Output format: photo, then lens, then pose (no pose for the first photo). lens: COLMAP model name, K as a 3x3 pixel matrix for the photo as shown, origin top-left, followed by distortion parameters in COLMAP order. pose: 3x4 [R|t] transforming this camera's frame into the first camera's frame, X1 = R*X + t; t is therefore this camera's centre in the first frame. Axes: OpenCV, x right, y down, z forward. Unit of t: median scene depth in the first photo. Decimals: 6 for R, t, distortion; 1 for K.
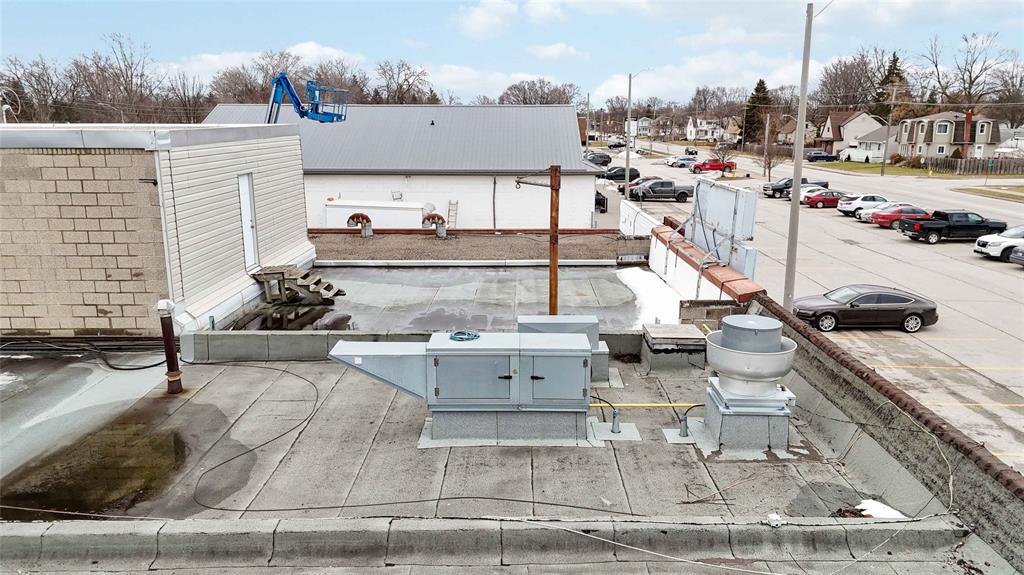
lens RADIAL K [[752.0, 0, 512.0], [0, 752.0, 287.5], [0, 0, 1]] dist [0.084808, -0.095312]
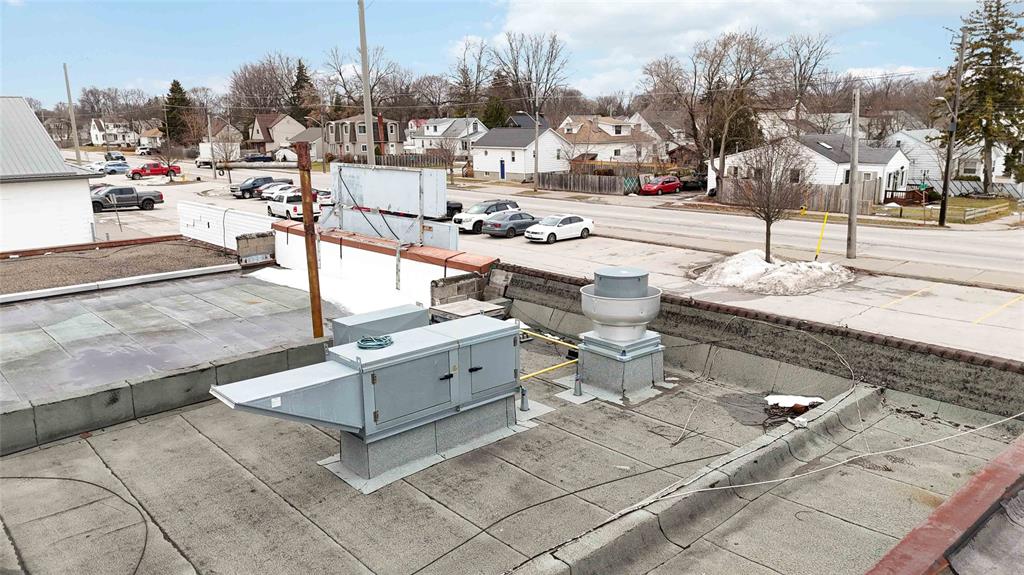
lens RADIAL K [[752.0, 0, 512.0], [0, 752.0, 287.5], [0, 0, 1]] dist [0.084808, -0.095312]
pose [[0.736393, -0.152668, 0.659104, -0.214376], [0.157199, 0.986155, 0.052790, -0.005670], [-0.658038, 0.064736, 0.750197, 0.132848]]
